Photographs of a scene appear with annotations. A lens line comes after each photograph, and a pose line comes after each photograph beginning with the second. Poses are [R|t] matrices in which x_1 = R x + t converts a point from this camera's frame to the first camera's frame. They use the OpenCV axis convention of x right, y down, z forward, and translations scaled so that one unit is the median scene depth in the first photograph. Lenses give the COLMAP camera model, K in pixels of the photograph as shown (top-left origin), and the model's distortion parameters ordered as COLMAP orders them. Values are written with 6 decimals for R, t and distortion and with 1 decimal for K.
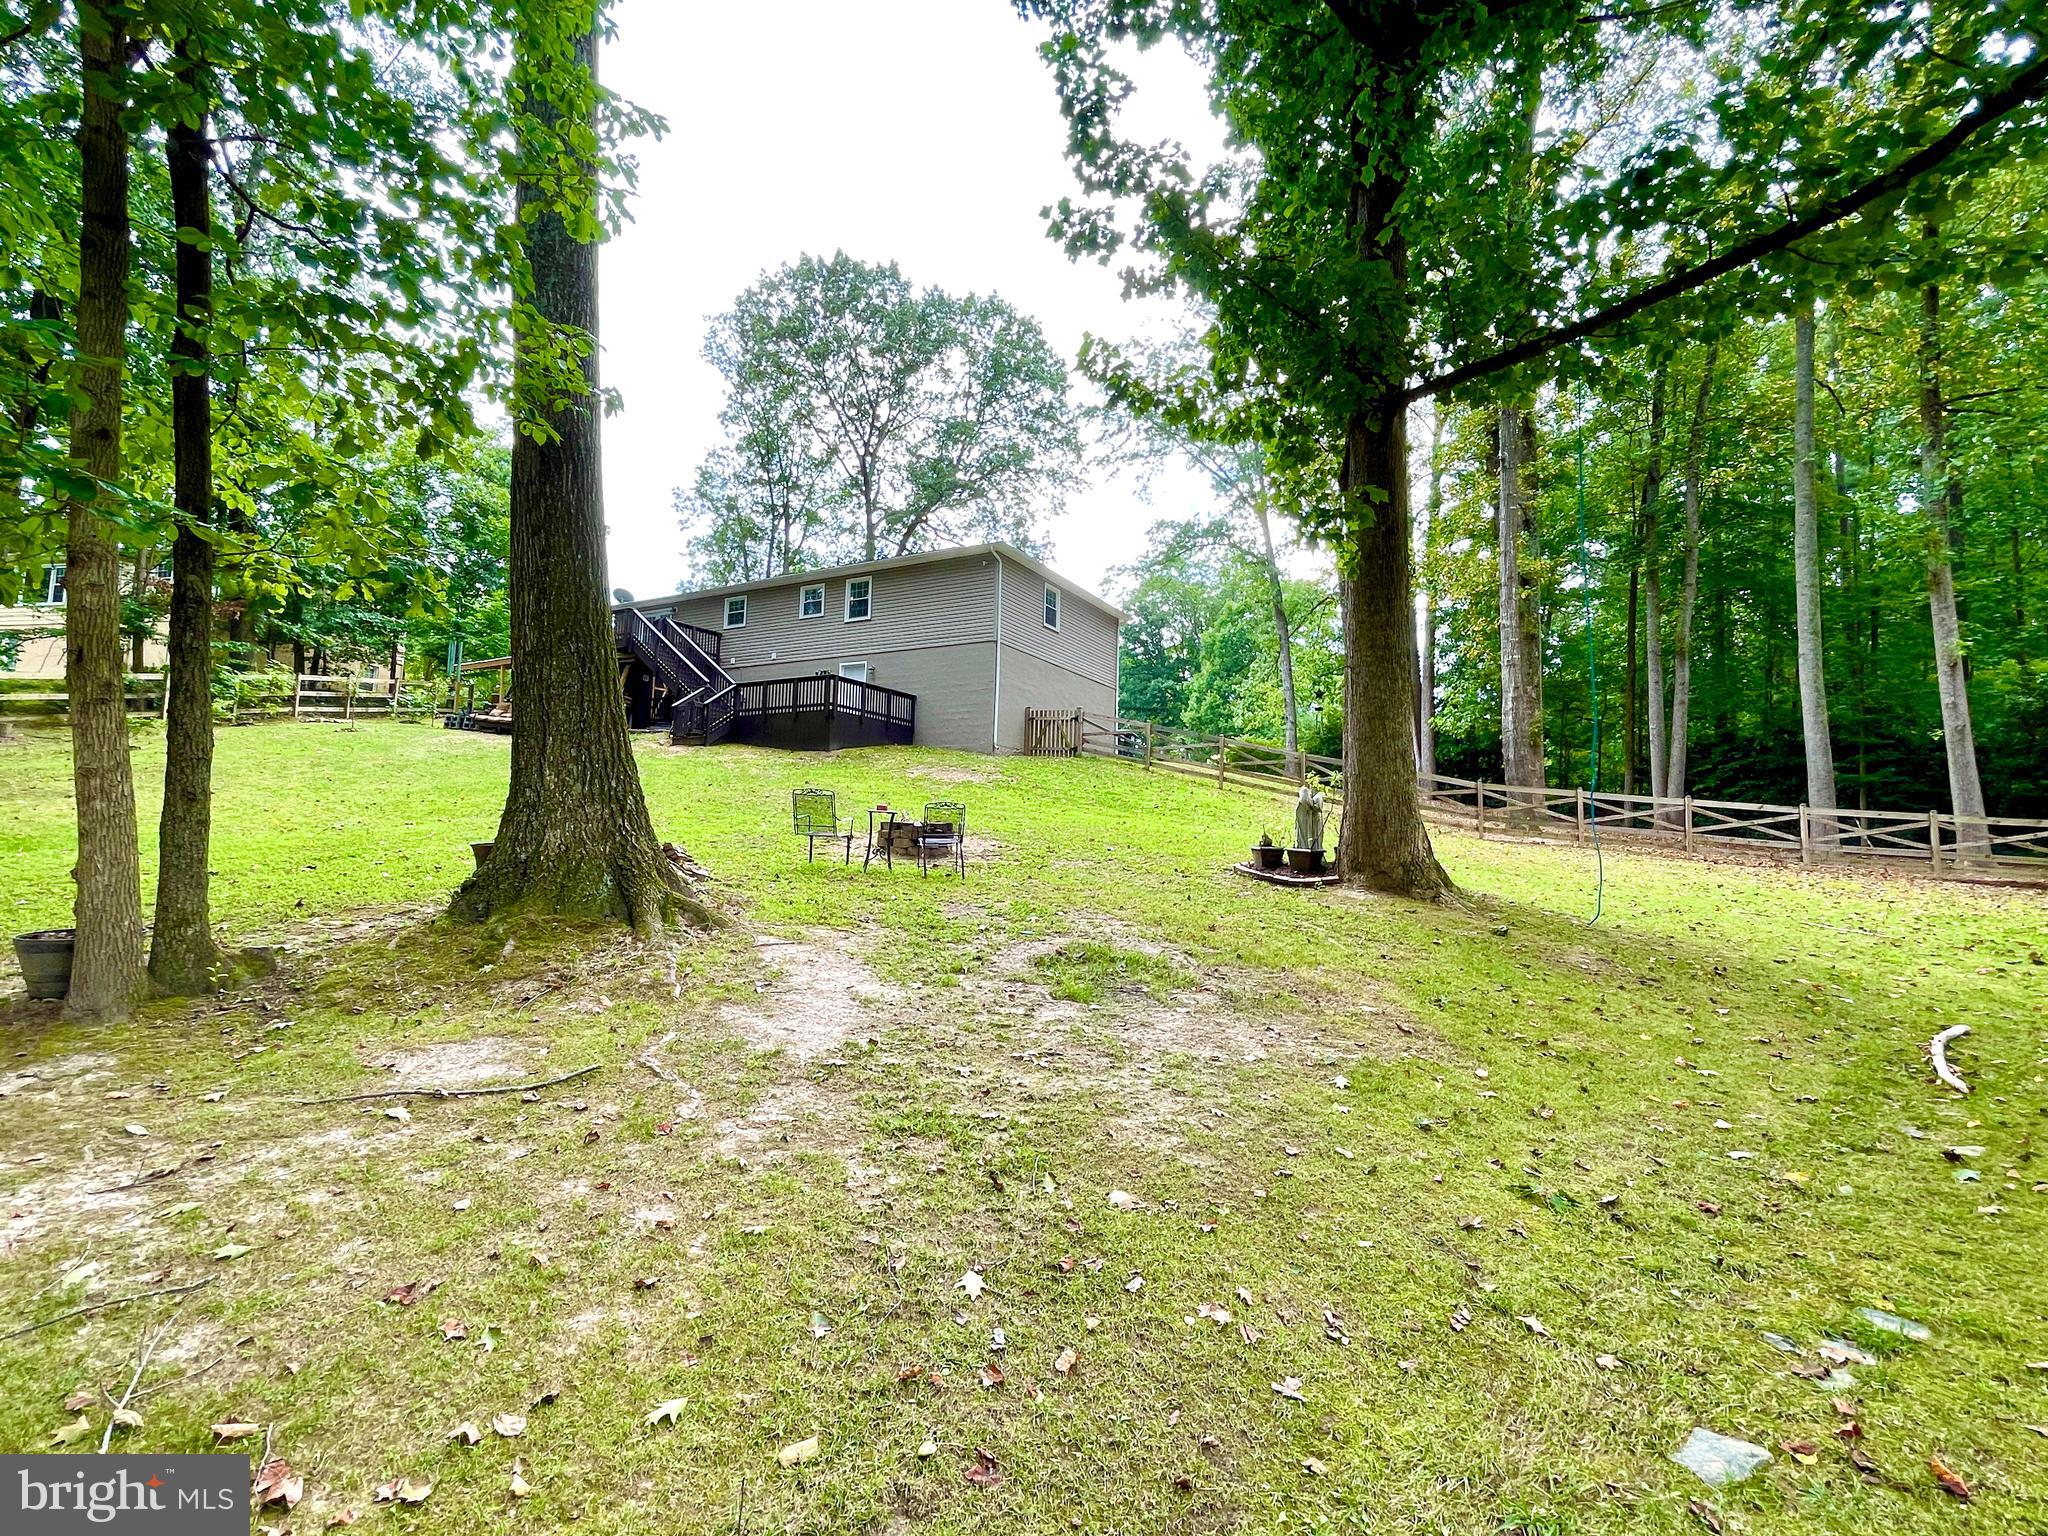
lens RADIAL K [[948.1, 0, 1017.5], [0, 948.1, 765.2], [0, 0, 1]] dist [-0.001575, 0.000170]
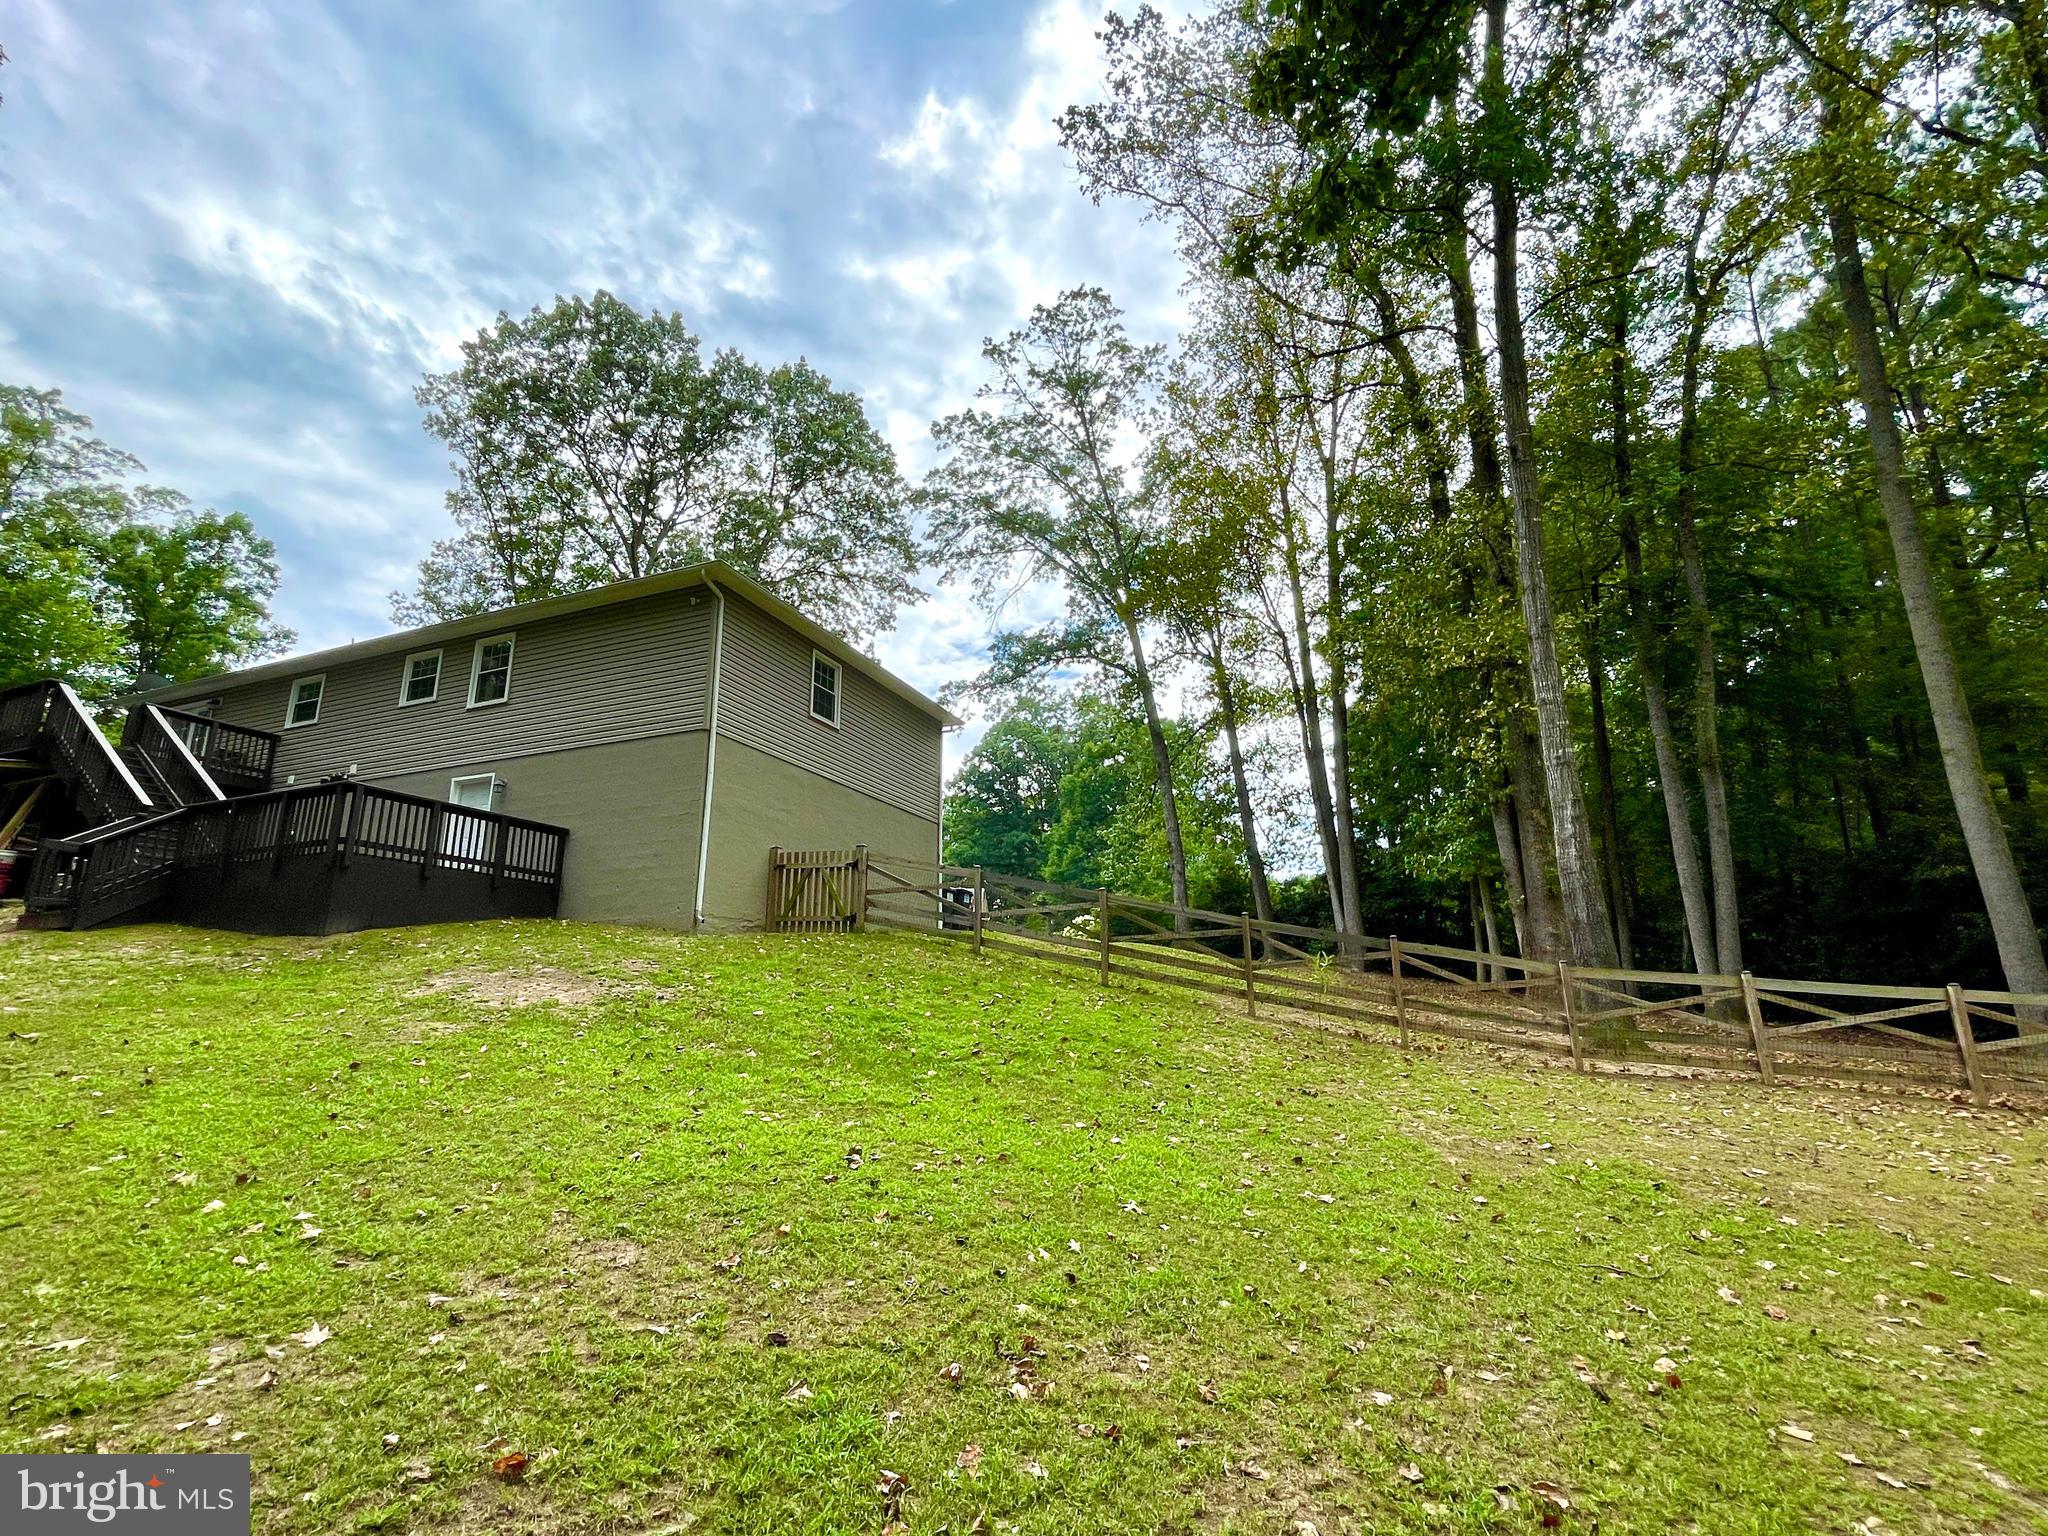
lens RADIAL K [[948.1, 0, 1023.9], [0, 948.1, 763.2], [0, 0, 1]] dist [-0.001575, 0.000170]
pose [[0.988416, 0.001337, 0.151763, 0.042089], [0.024444, 0.985503, -0.167887, -0.006104], [-0.149787, 0.169652, 0.974054, 0.226771]]
